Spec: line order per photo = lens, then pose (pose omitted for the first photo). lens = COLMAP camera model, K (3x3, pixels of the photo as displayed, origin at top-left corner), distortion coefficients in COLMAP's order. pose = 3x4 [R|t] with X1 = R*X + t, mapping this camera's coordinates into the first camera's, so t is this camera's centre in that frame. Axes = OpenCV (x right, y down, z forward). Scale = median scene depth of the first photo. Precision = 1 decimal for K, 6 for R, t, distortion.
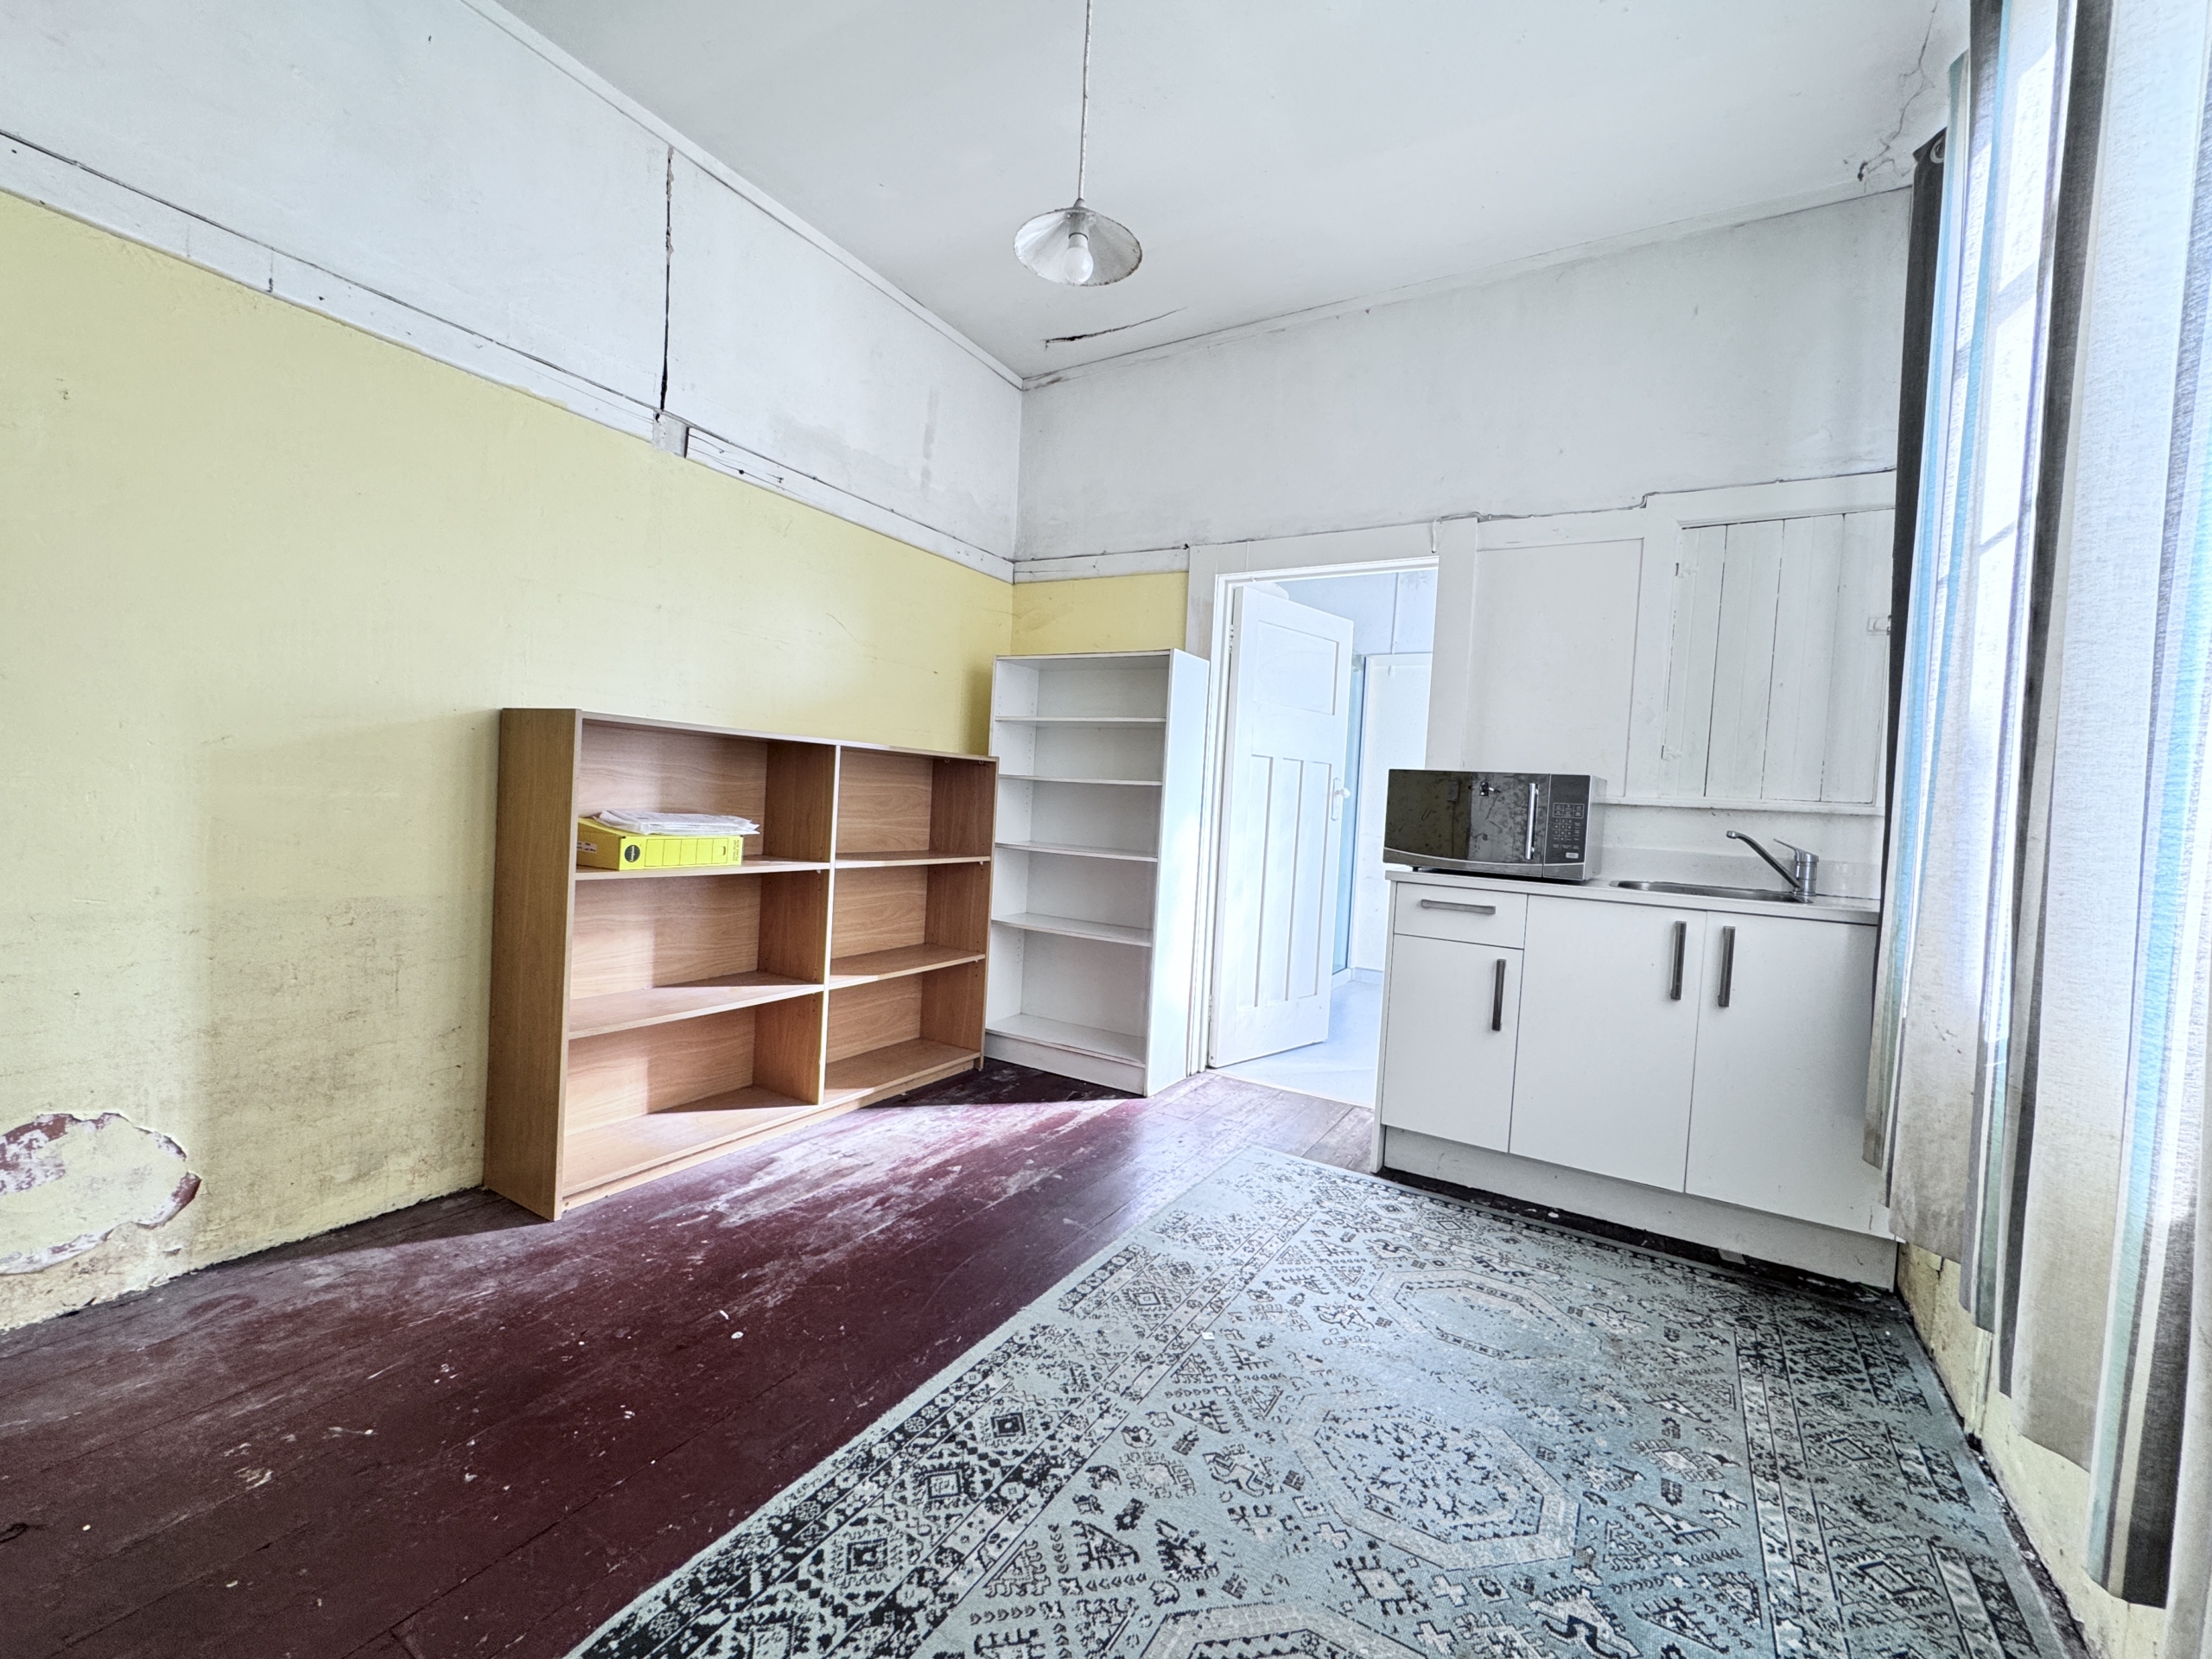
lens RADIAL K [[905.9, 0, 1099.9], [0, 905.9, 826.6], [0, 0, 1]] dist [-0.001850, -0.000029]
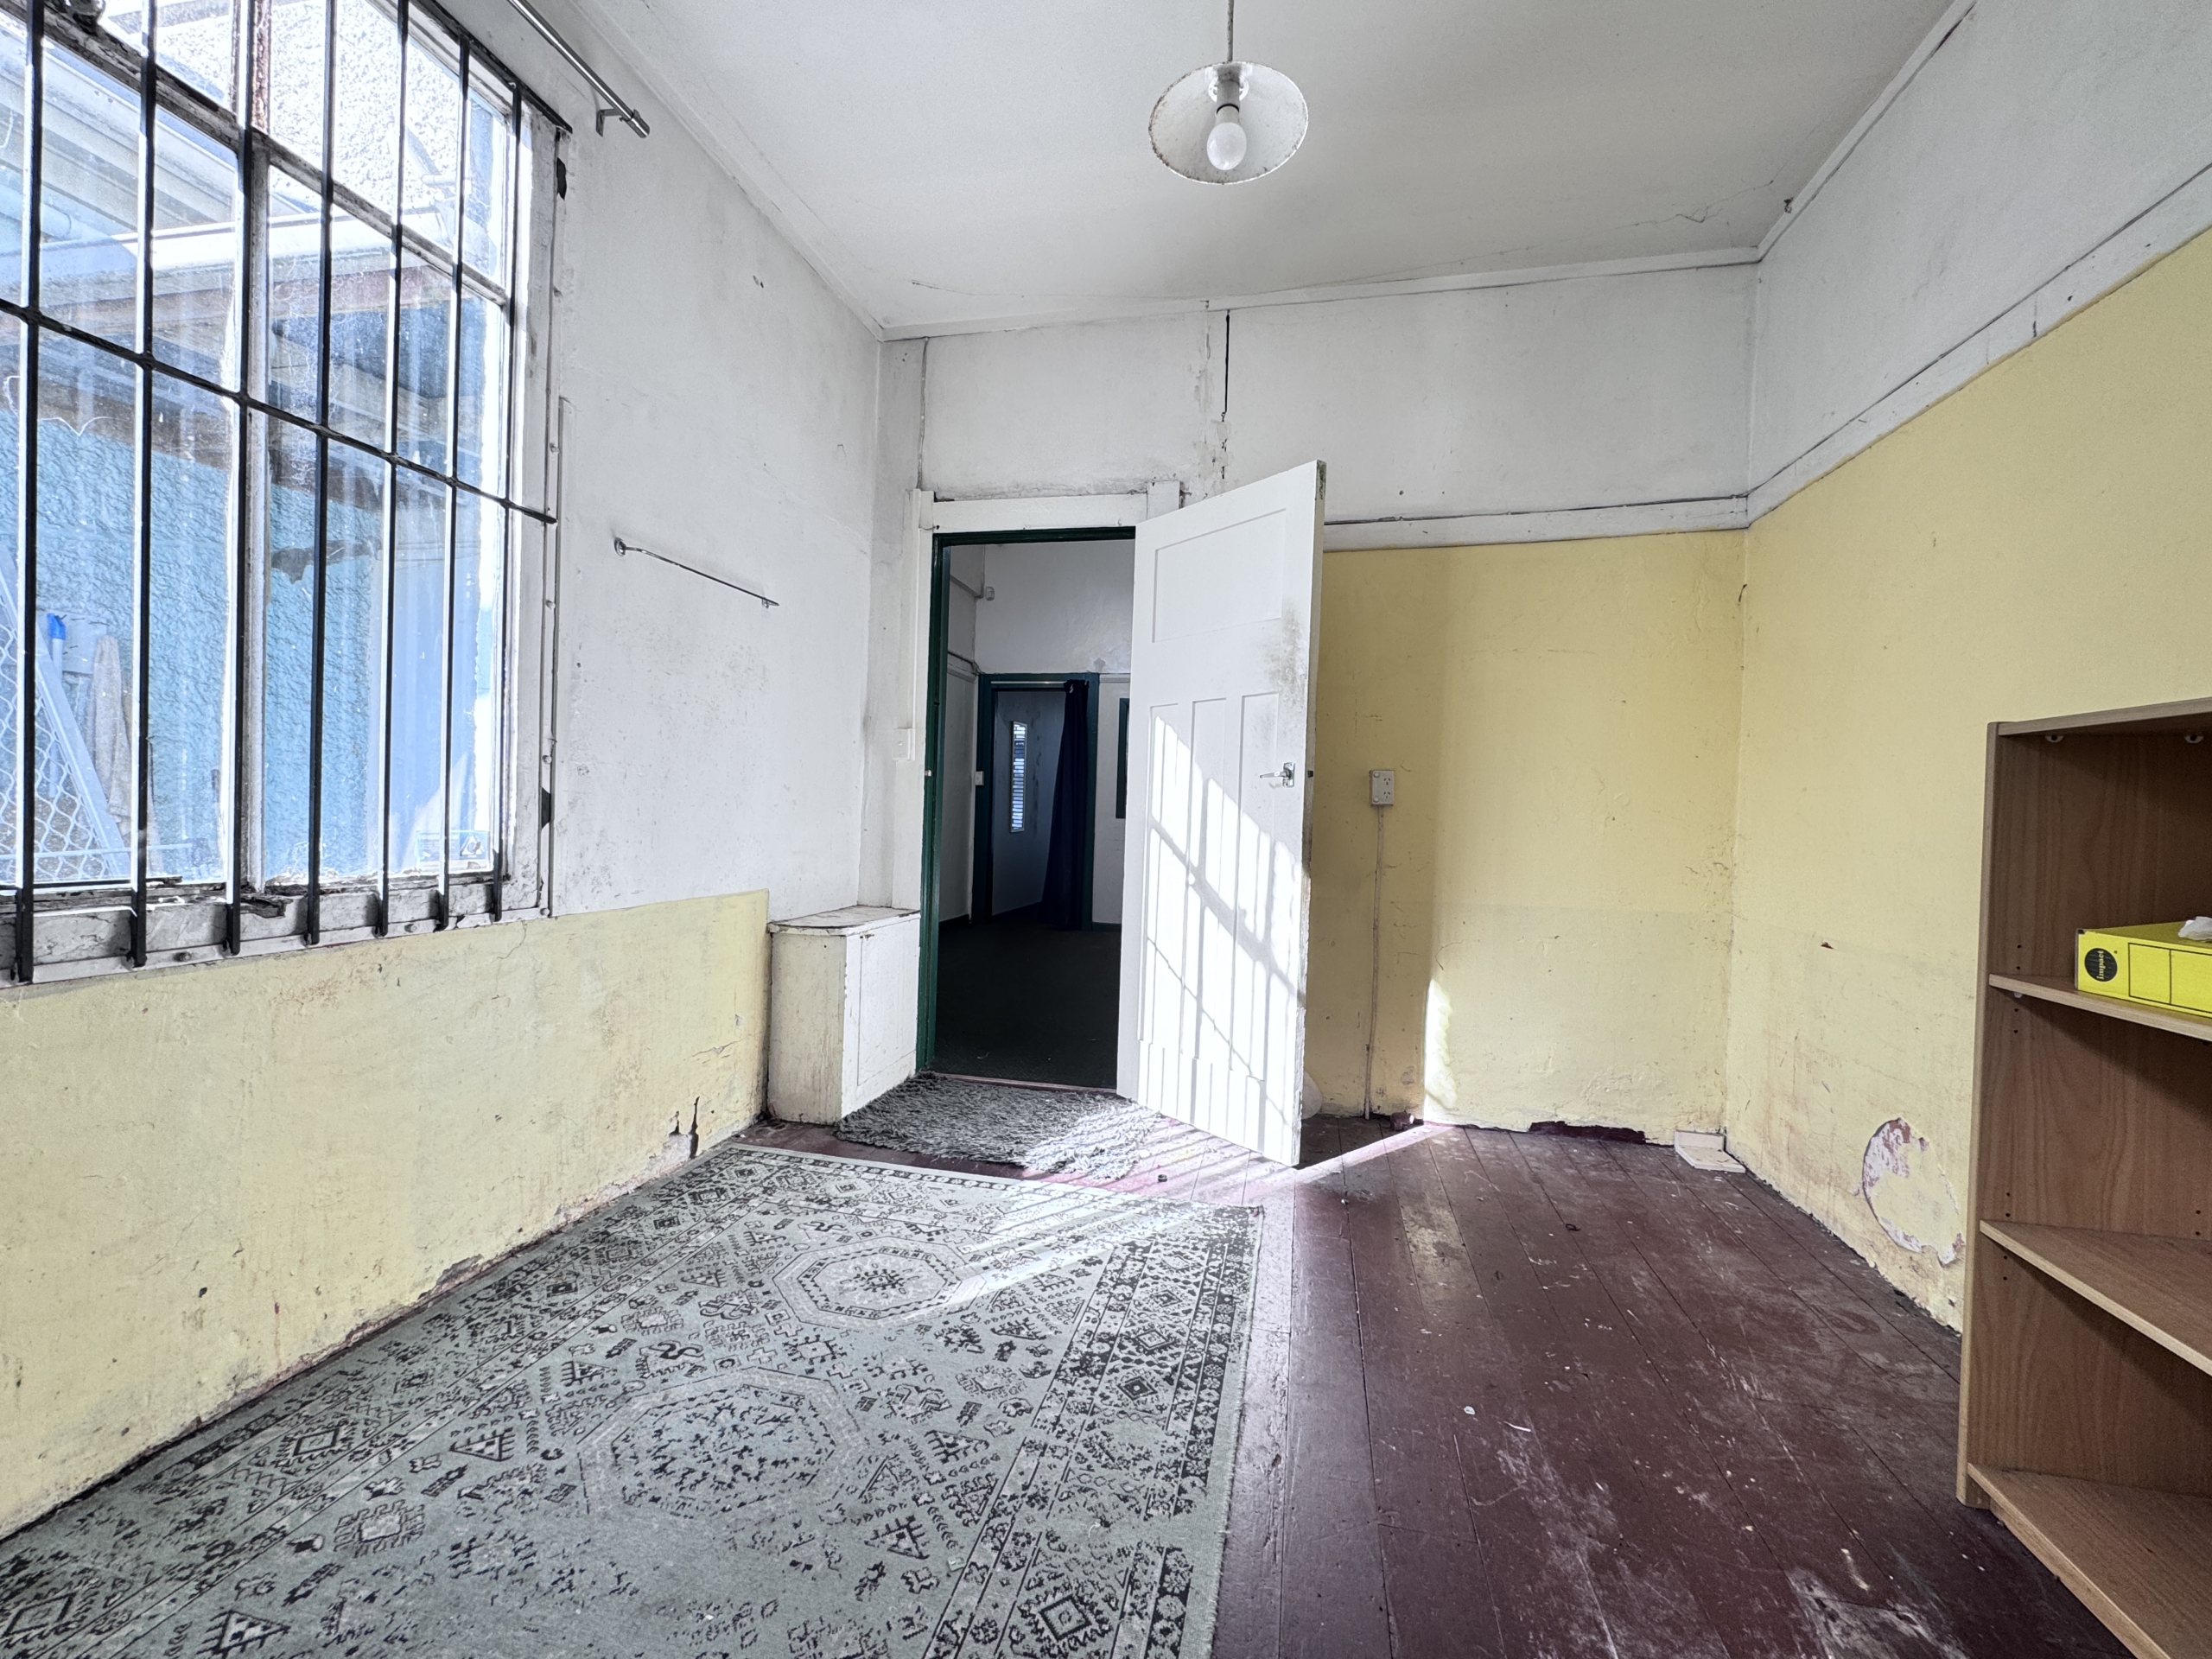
lens RADIAL K [[905.9, 0, 1110.3], [0, 905.9, 826.5], [0, 0, 1]] dist [-0.001850, -0.000029]
pose [[-0.940094, -0.075798, -0.332383, 0.311981], [-0.089751, 0.995603, 0.026805, -0.018830], [0.328890, 0.055031, -0.942764, 1.843555]]
